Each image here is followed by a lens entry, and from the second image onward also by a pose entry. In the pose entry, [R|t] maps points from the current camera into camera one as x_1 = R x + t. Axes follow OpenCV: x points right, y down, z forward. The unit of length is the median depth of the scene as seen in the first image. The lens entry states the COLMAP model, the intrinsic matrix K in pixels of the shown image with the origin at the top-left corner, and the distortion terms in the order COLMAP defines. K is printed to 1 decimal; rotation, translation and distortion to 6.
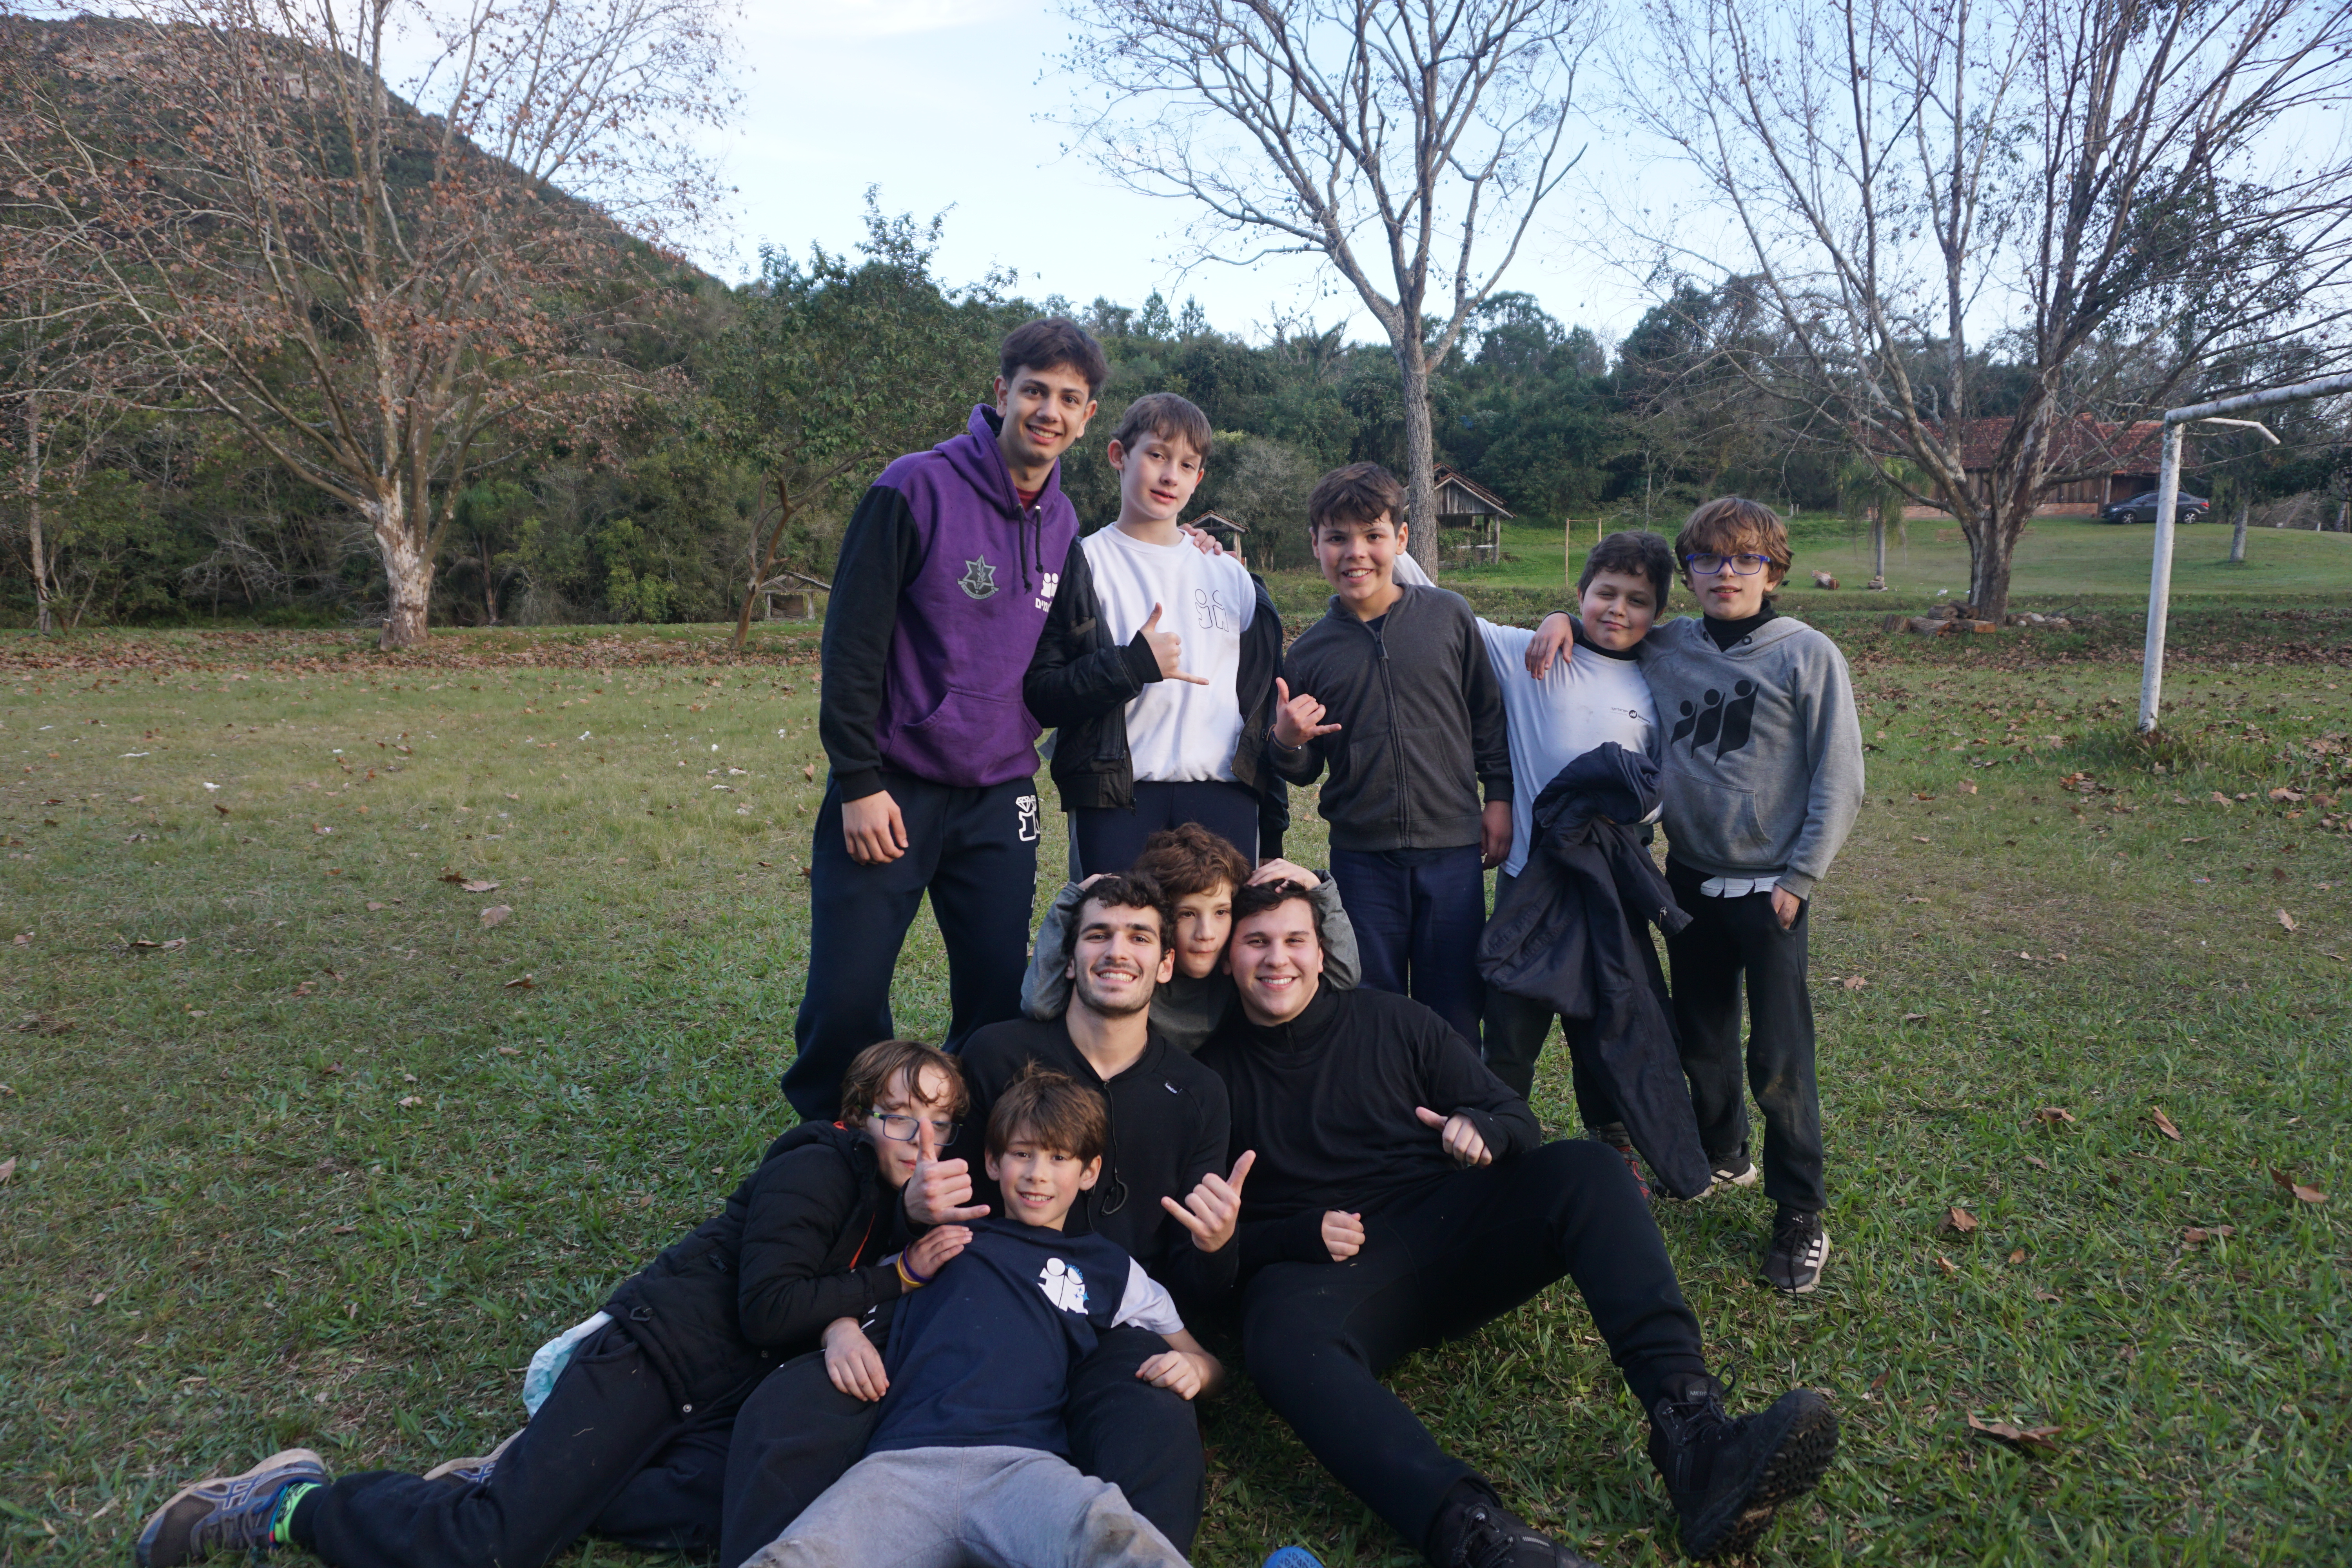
lens RADIAL K [[1604.4, 0, 1170.2], [0, 1604.4, 765.9], [0, 0, 1]] dist [-0.021625, 0.038443]
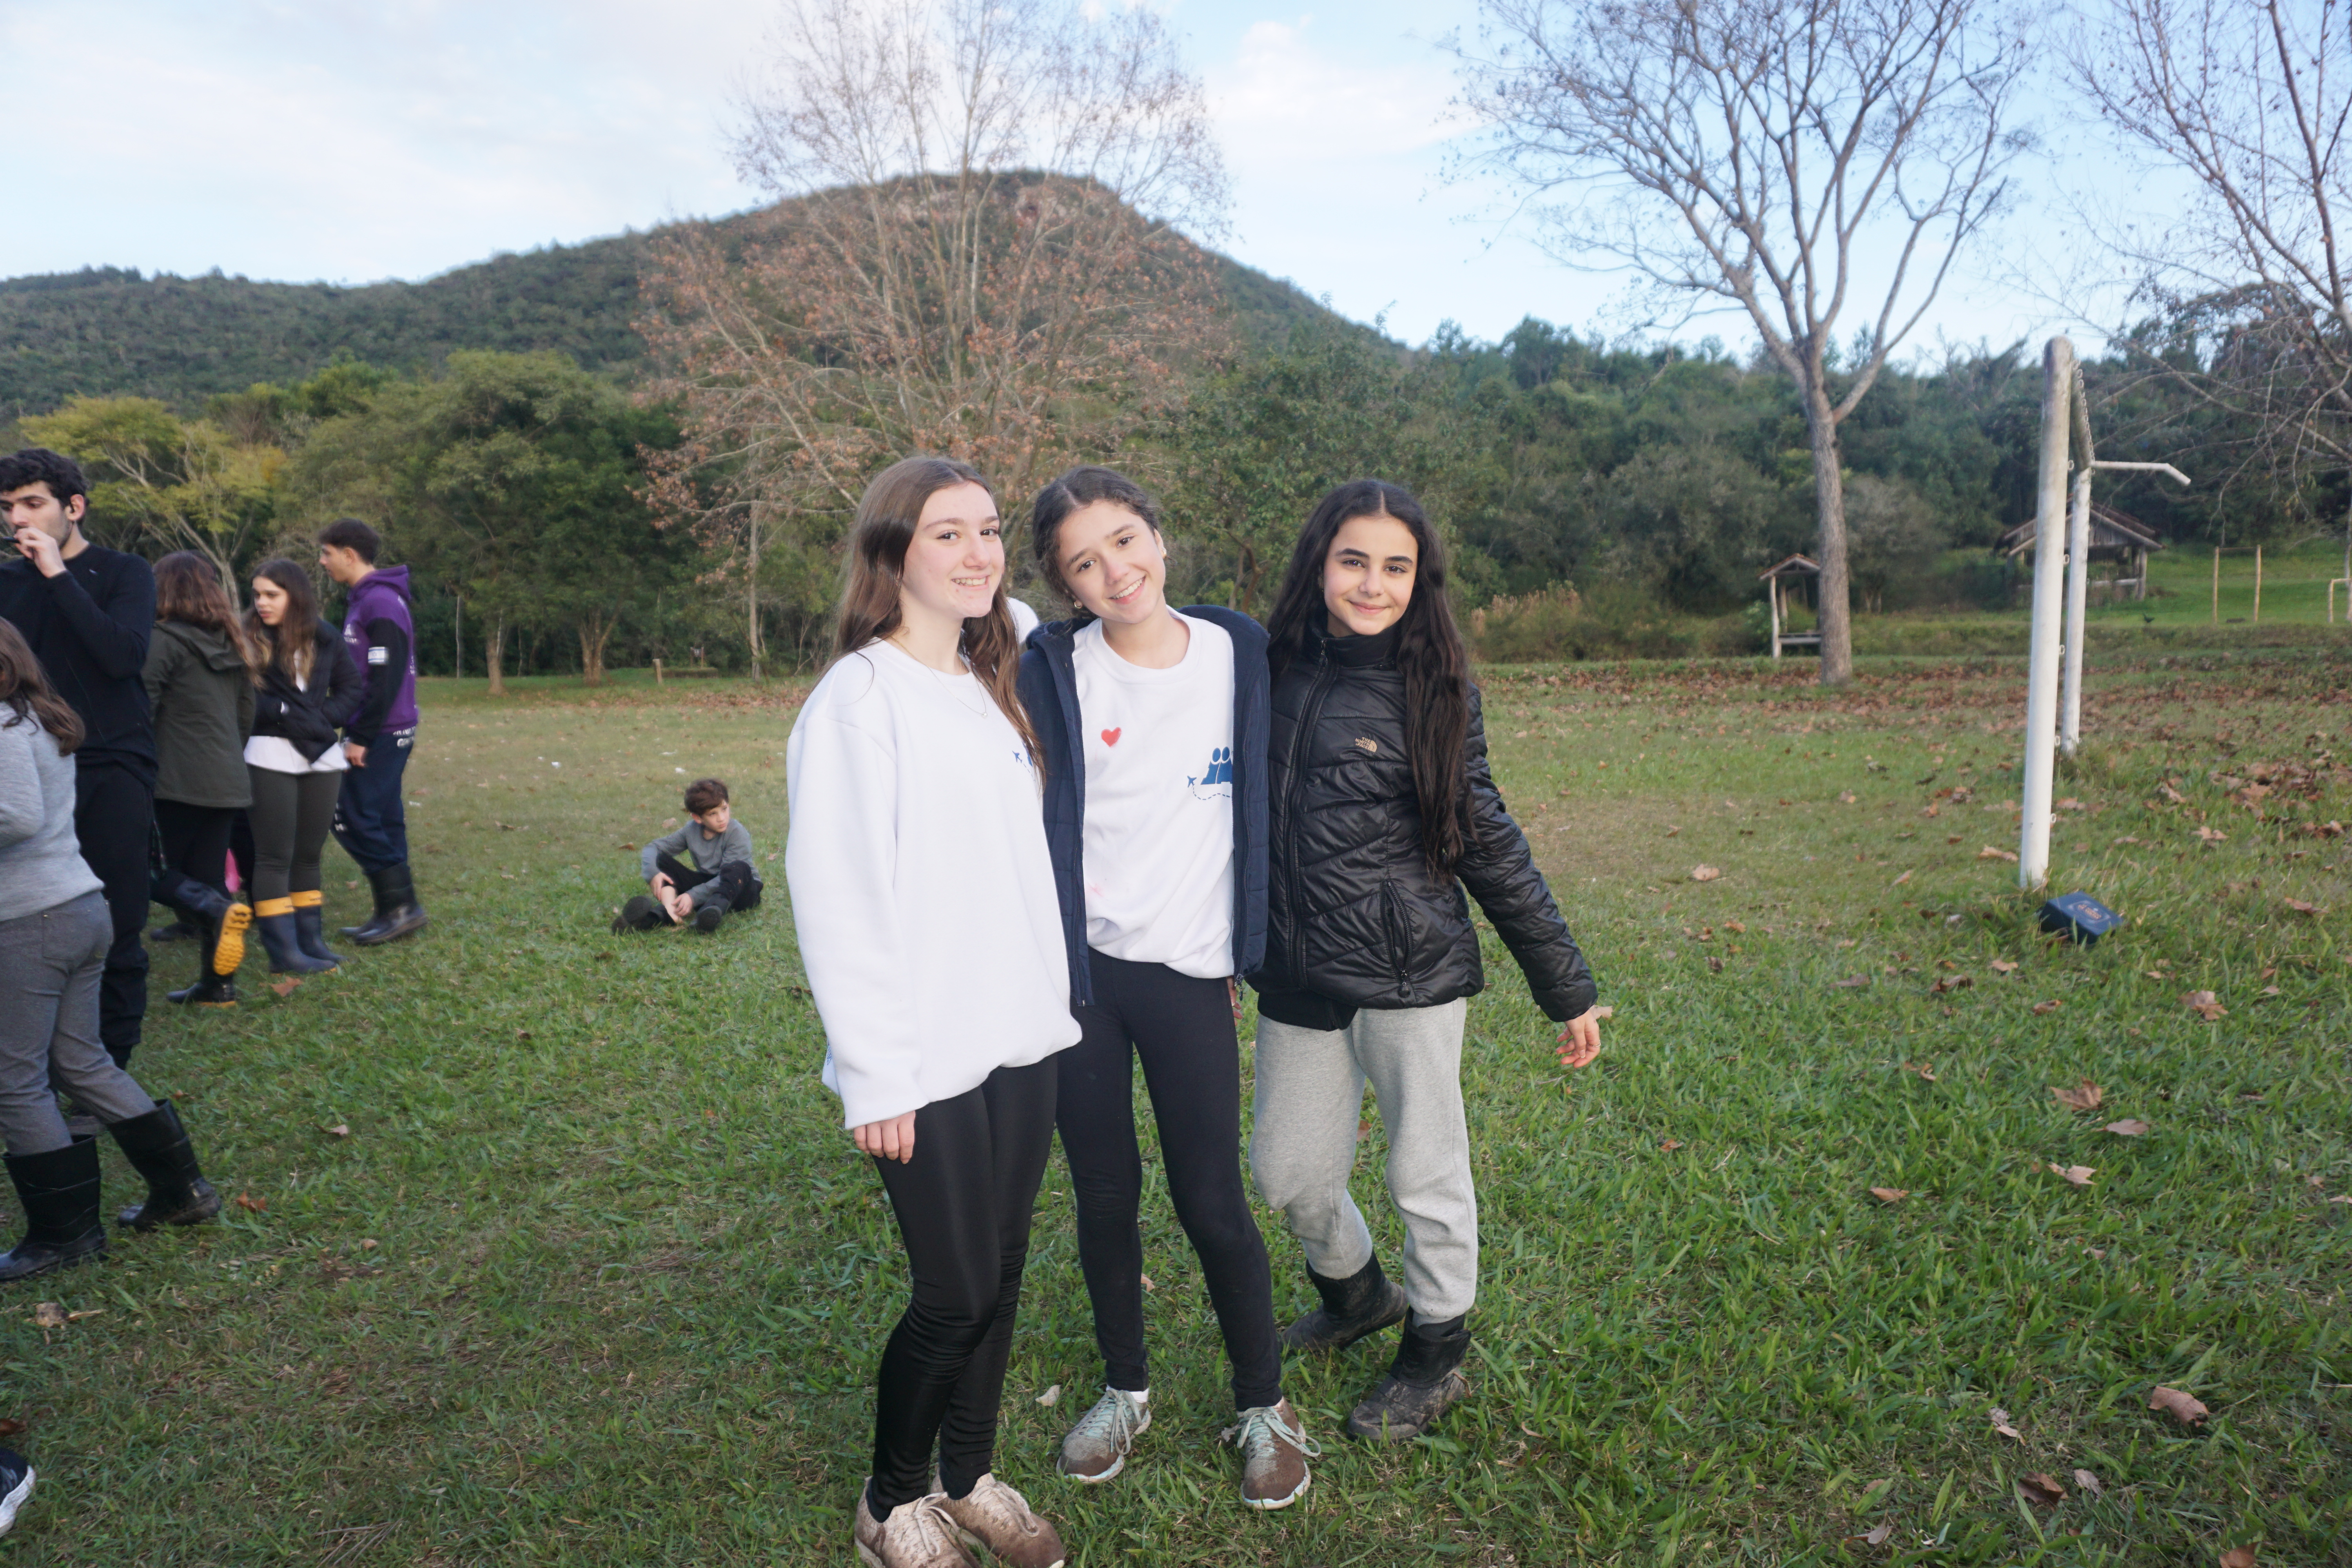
lens RADIAL K [[1604.4, 0, 1170.4], [0, 1604.4, 769.3], [0, 0, 1]] dist [-0.021625, 0.038443]
pose [[0.914379, 0.017785, -0.404468, 0.191916], [-0.029704, 0.999289, -0.023212, 0.014648], [0.403768, 0.033239, 0.914257, -0.101415]]
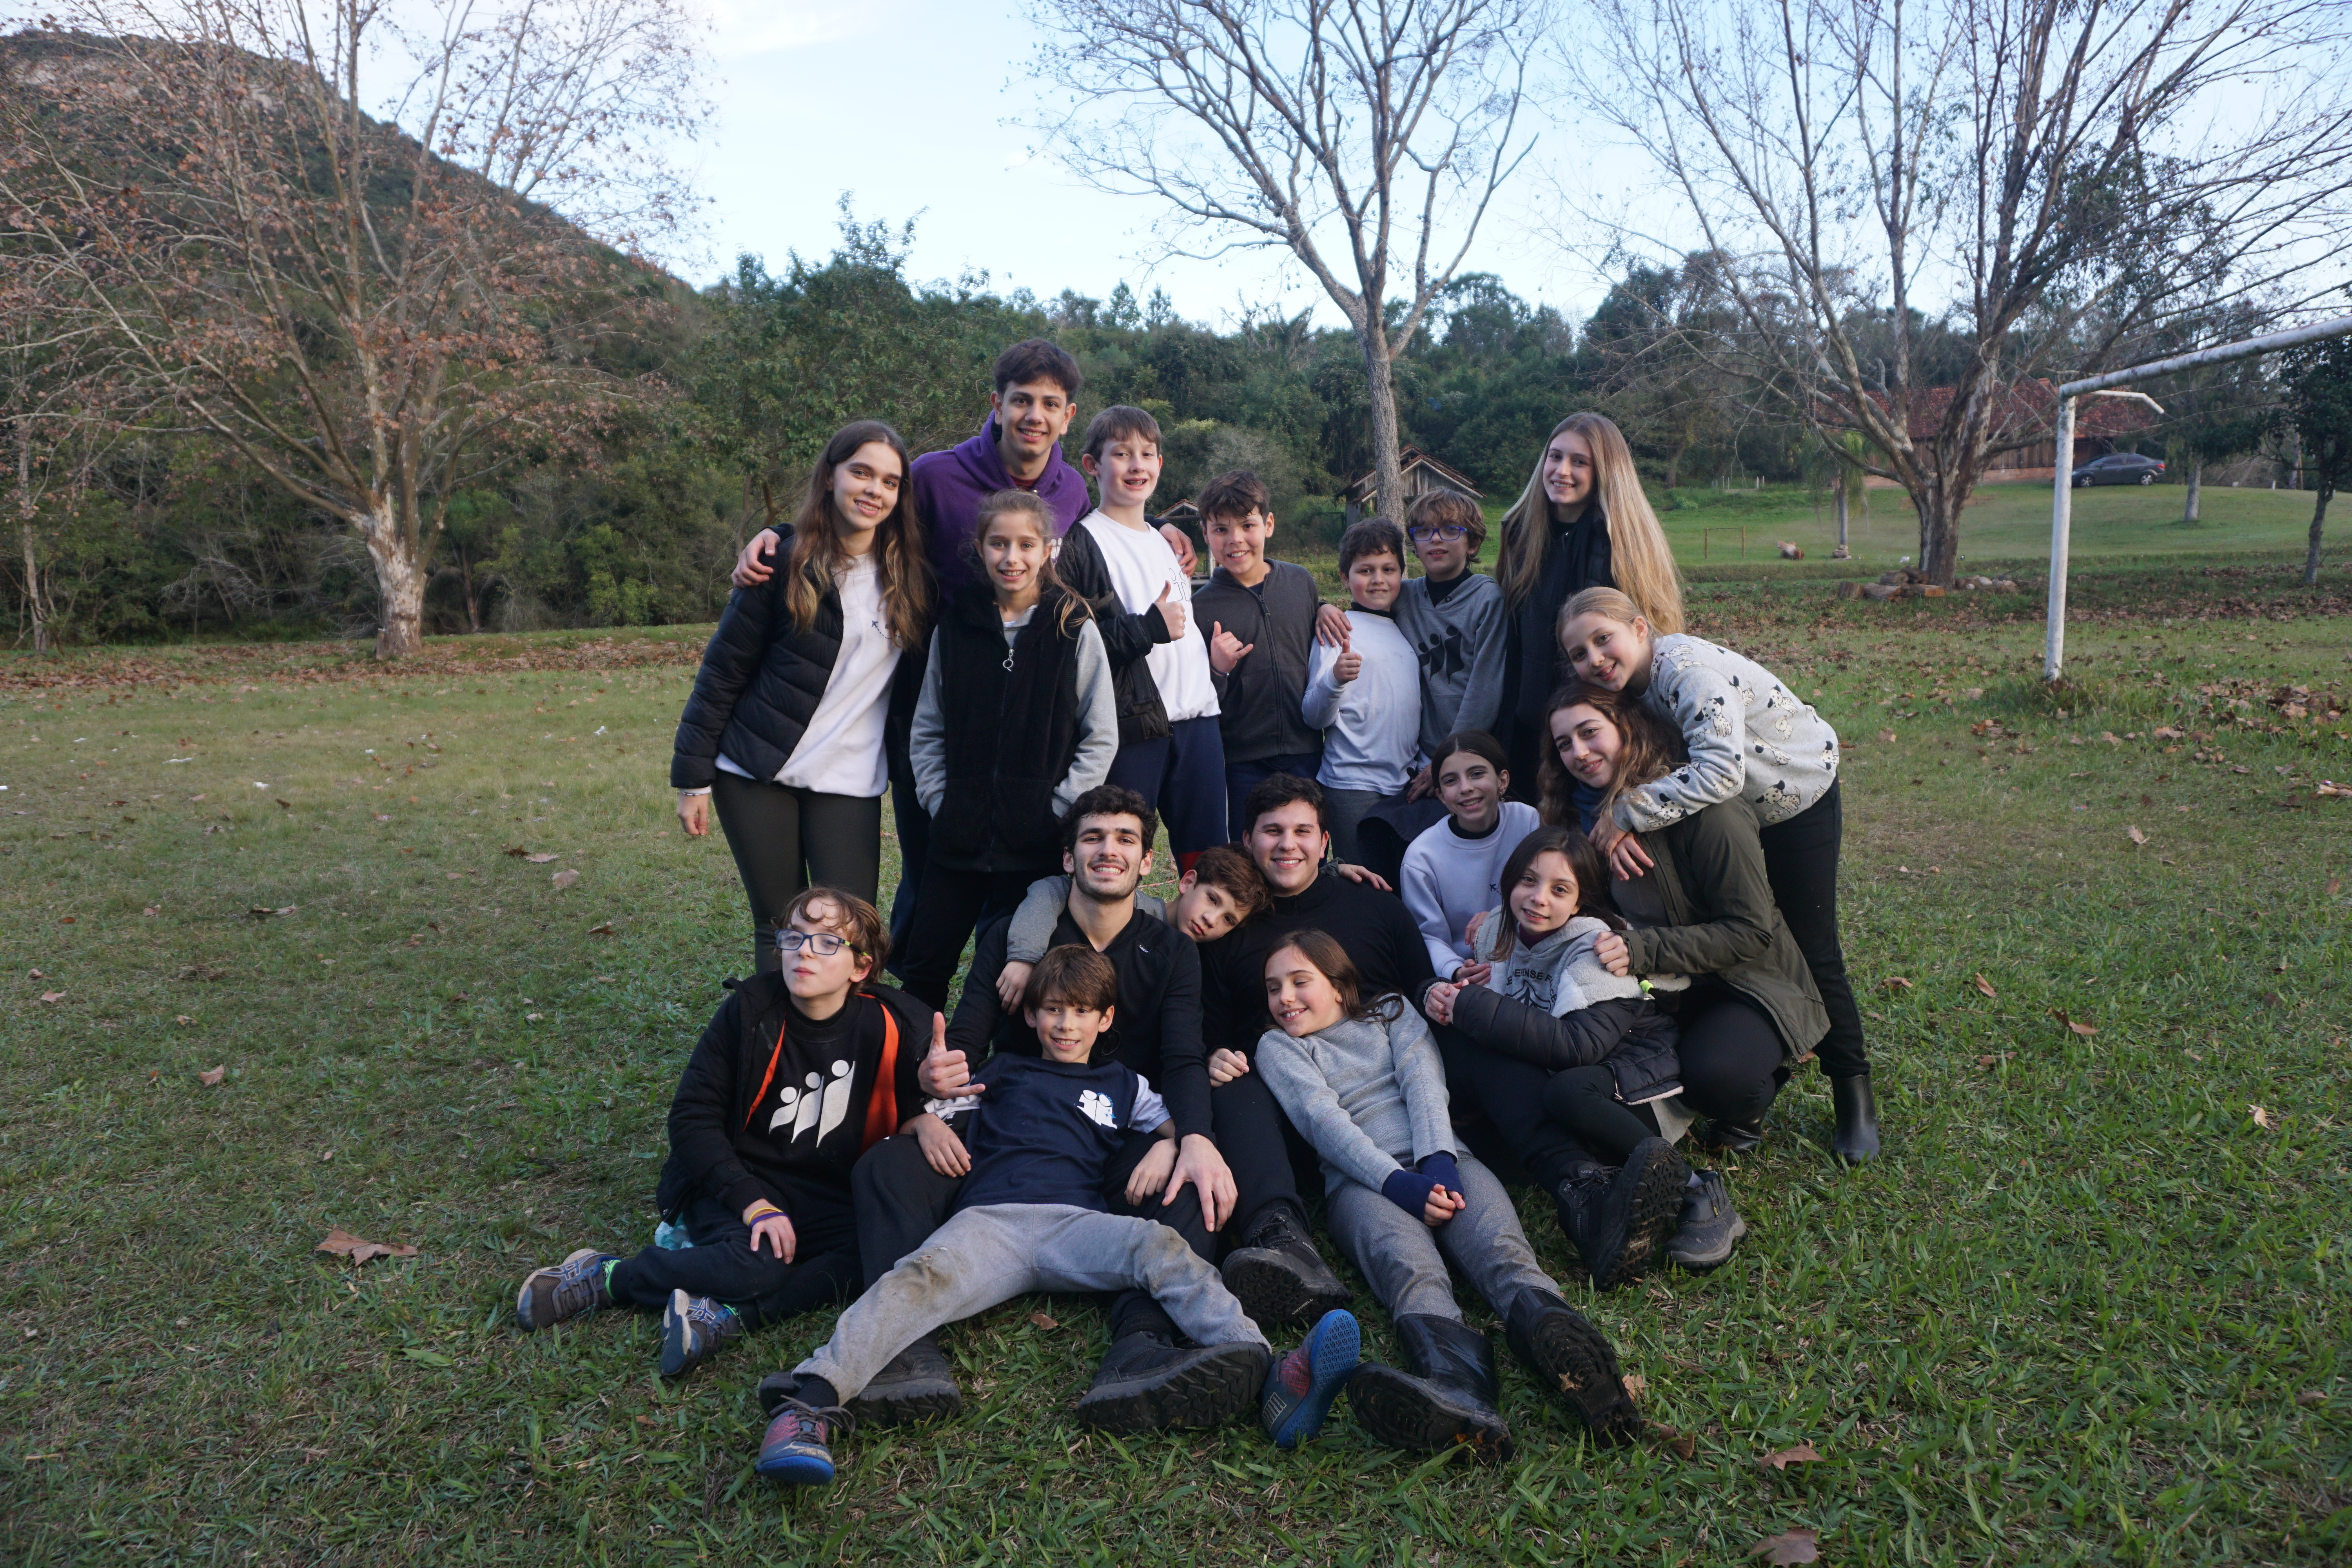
lens RADIAL K [[1604.4, 0, 1166.7], [0, 1604.4, 767.2], [0, 0, 1]] dist [-0.021625, 0.038443]
pose [[0.999503, -0.029966, 0.009802, -0.001268], [0.029893, 0.999525, 0.007470, 0.004381], [-0.010021, -0.007173, 0.999924, -0.031745]]
